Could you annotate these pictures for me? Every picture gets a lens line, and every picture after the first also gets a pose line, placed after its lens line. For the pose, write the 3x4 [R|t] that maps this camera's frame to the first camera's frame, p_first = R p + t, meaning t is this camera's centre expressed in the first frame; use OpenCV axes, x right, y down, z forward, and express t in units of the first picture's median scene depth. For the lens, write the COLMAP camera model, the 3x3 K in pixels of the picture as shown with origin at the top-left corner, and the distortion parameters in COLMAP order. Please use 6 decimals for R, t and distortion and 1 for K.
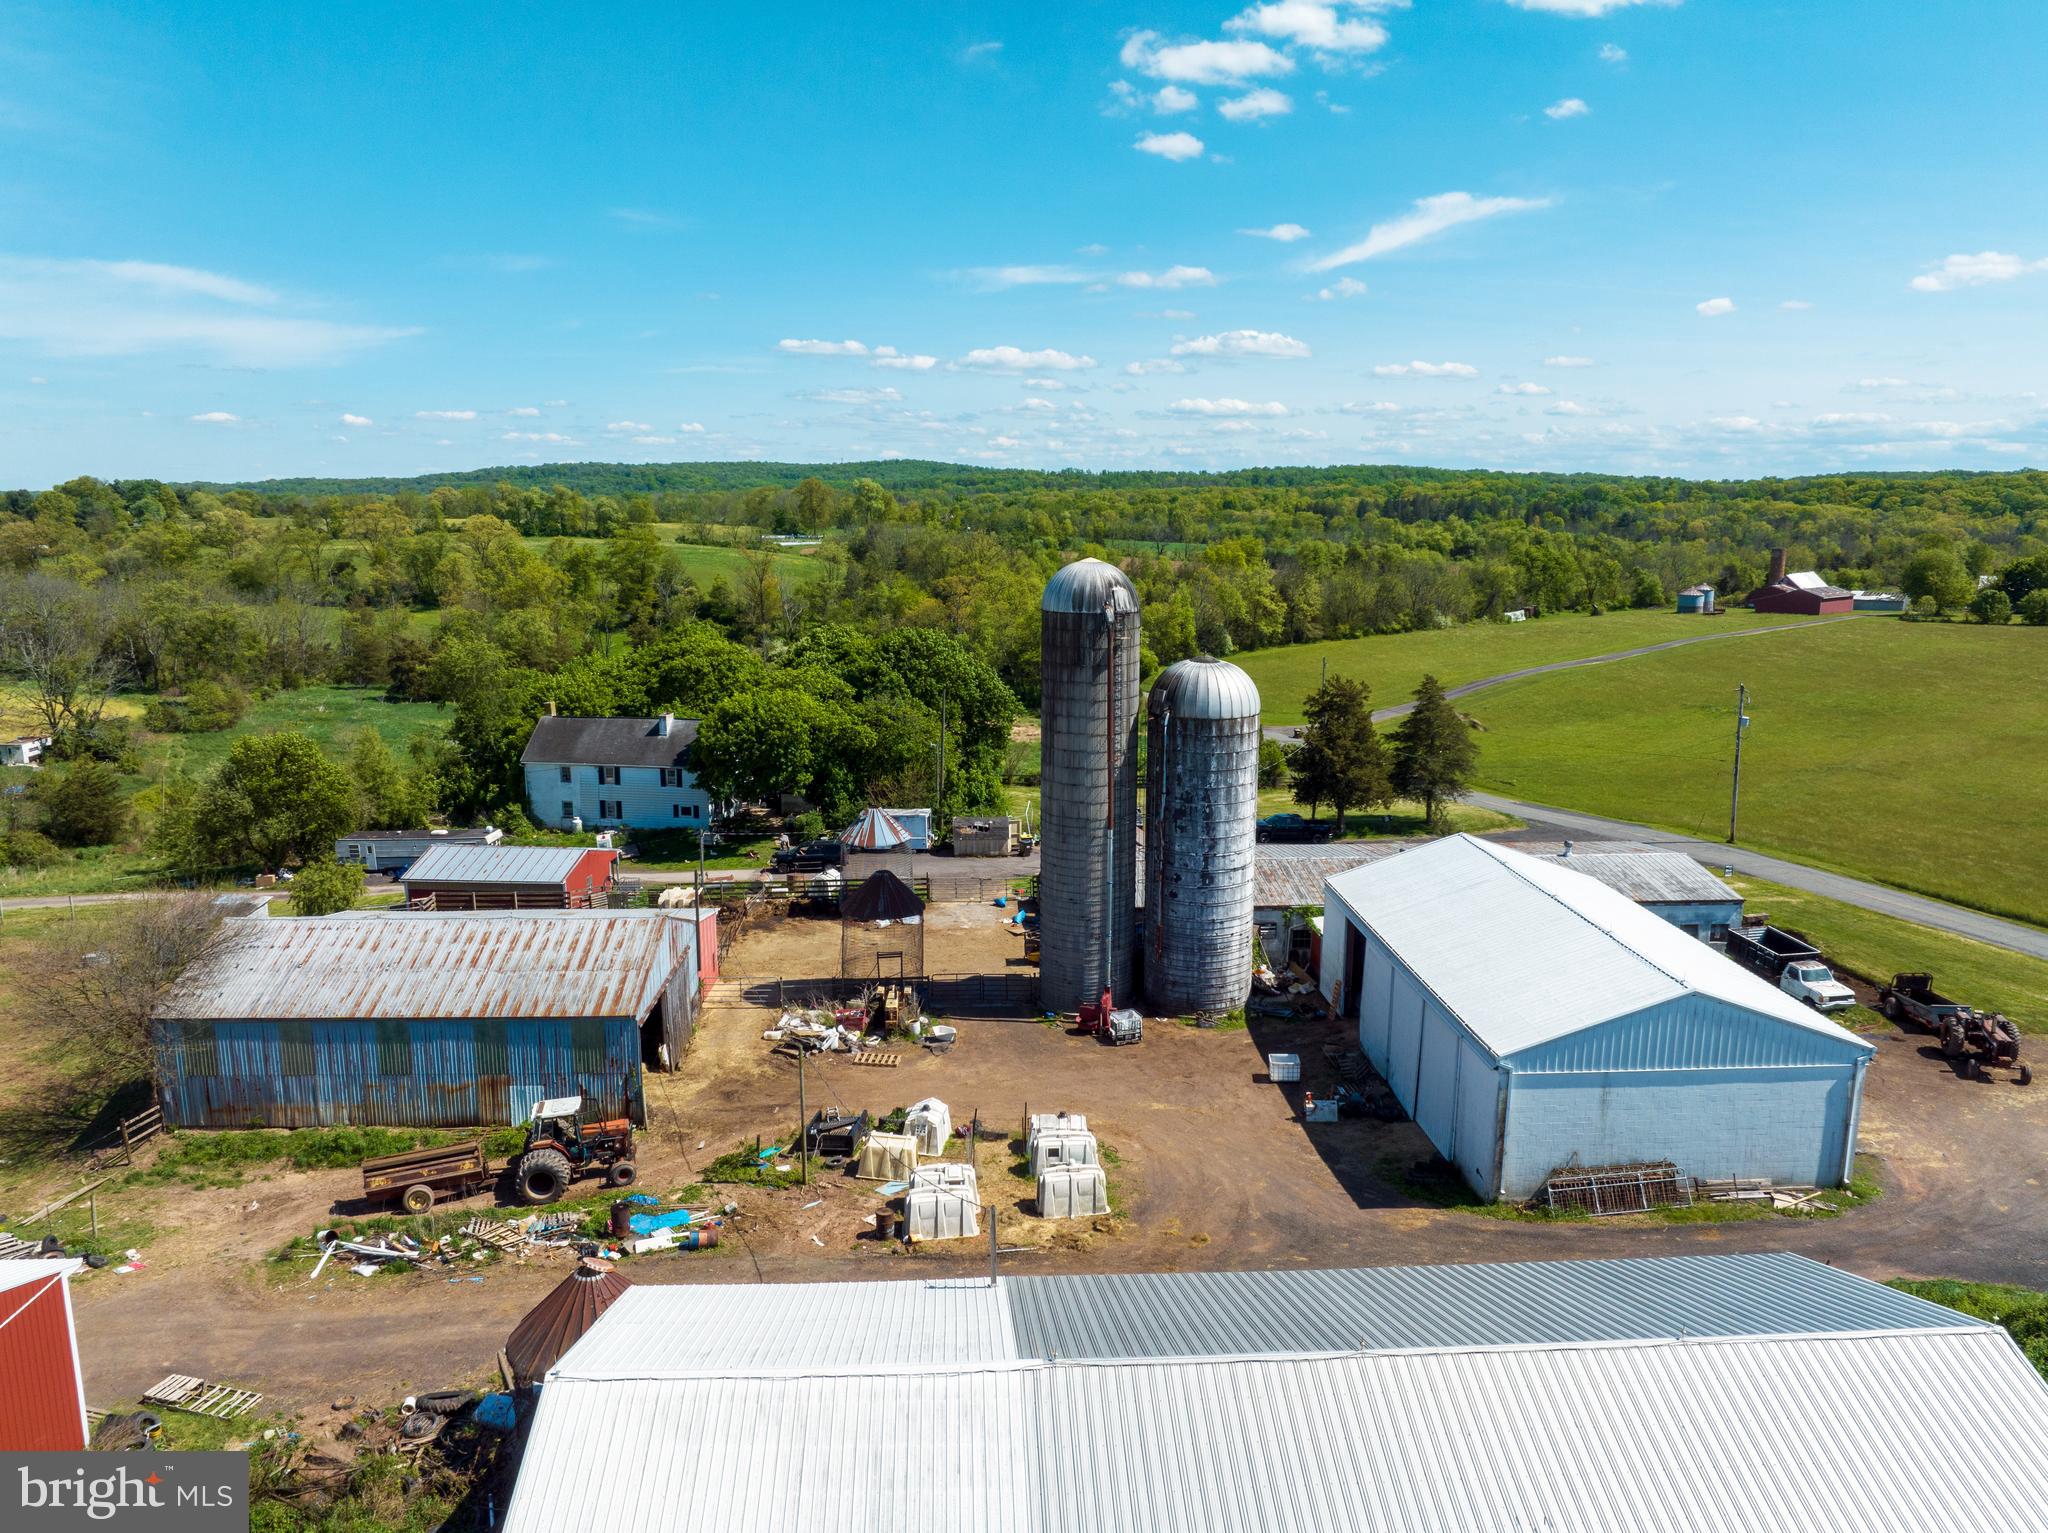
lens RADIAL K [[1448.3, 0, 1027.6], [0, 1448.3, 780.9], [0, 0, 1]] dist [-0.051030, 0.022348]
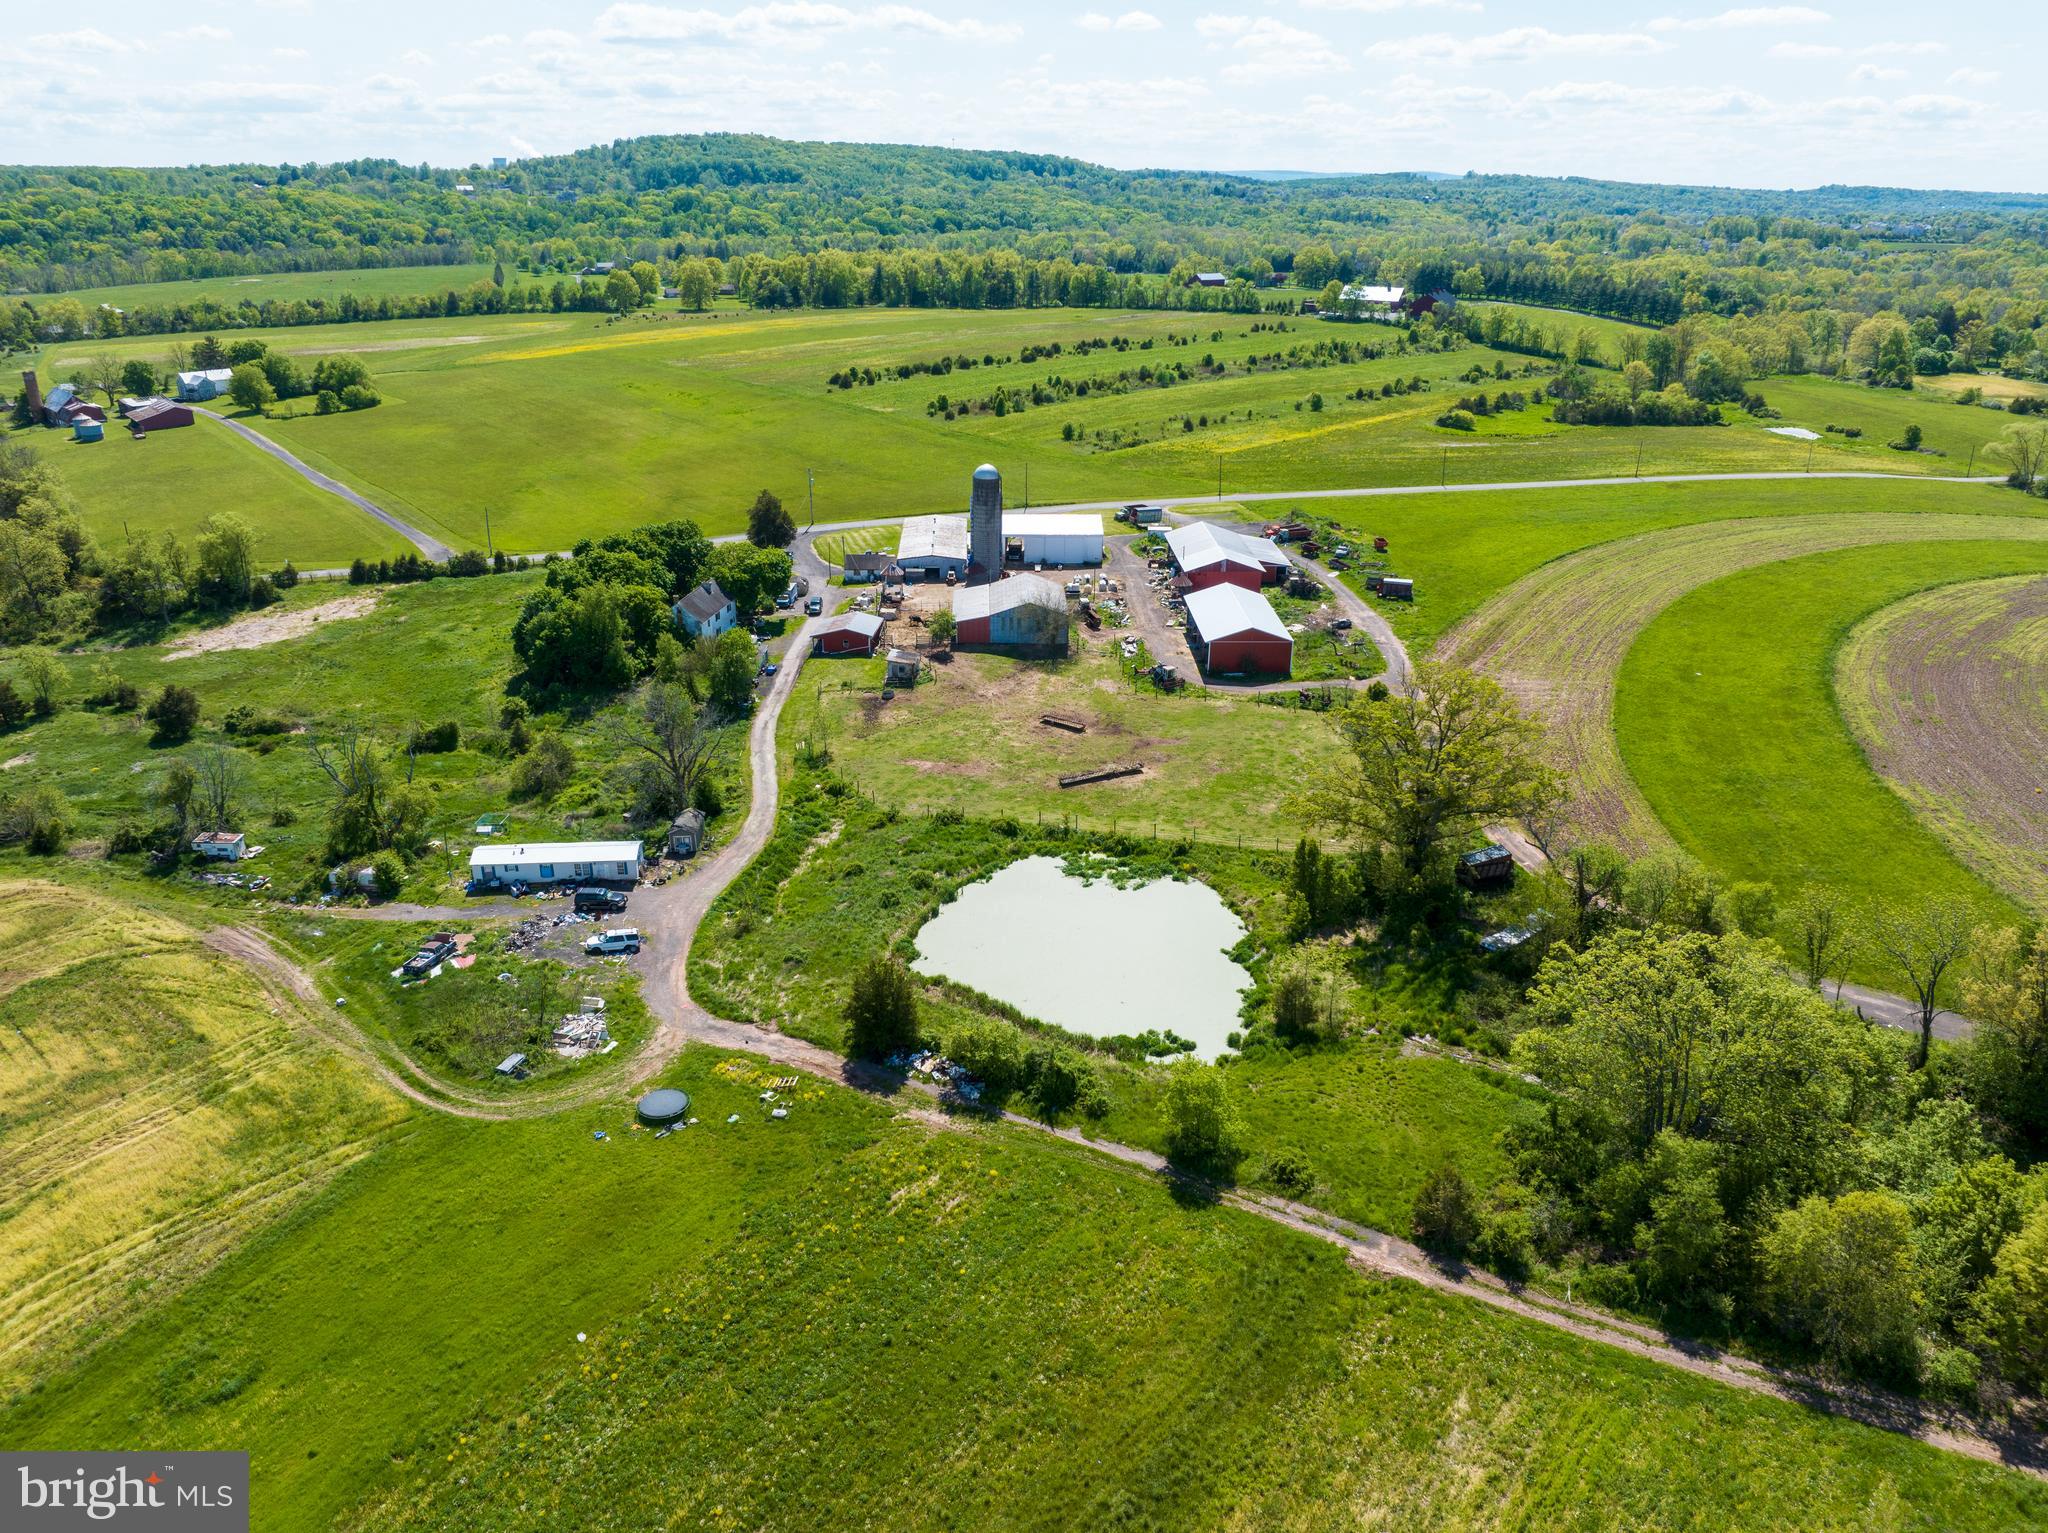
lens RADIAL K [[1448.3, 0, 1013.4], [0, 1448.3, 753.9], [0, 0, 1]] dist [-0.051030, 0.022348]
pose [[0.021922, -0.376548, 0.926138, -3.488716], [0.184687, 0.911942, 0.366404, -0.776200], [-0.982553, 0.163013, 0.089535, 0.635186]]
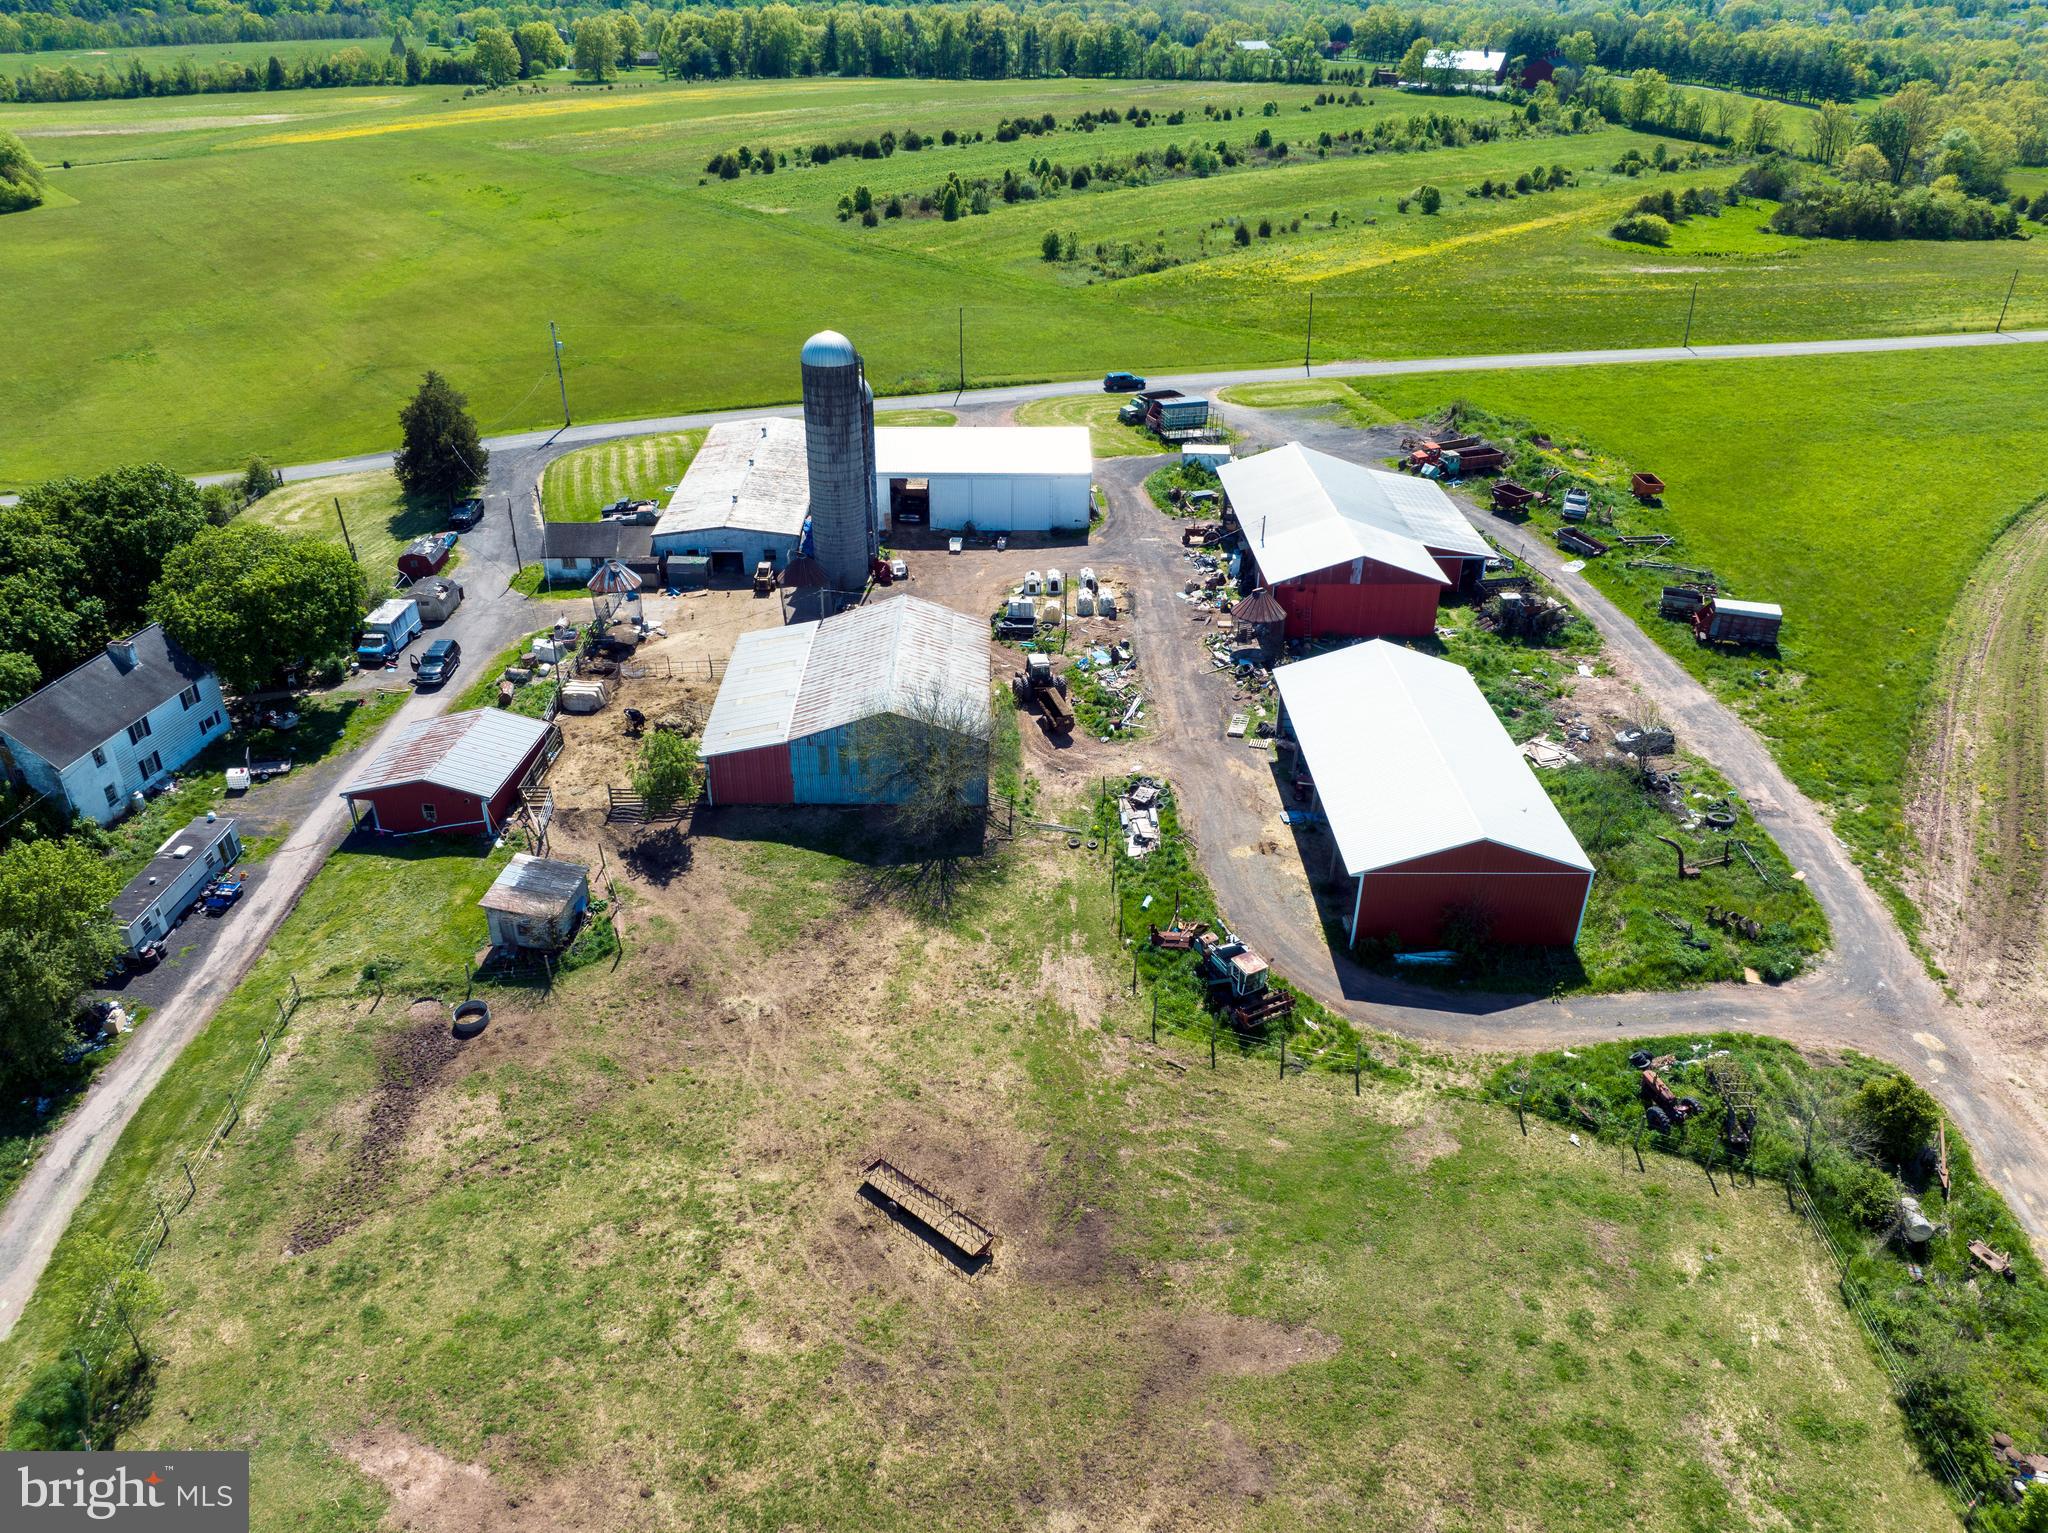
lens RADIAL K [[1448.3, 0, 1016.6], [0, 1448.3, 759.6], [0, 0, 1]] dist [-0.051030, 0.022348]
pose [[0.031062, -0.491856, 0.870122, -1.552838], [0.185394, 0.858271, 0.478539, -0.454522], [-0.982173, 0.146451, 0.117847, 0.580558]]
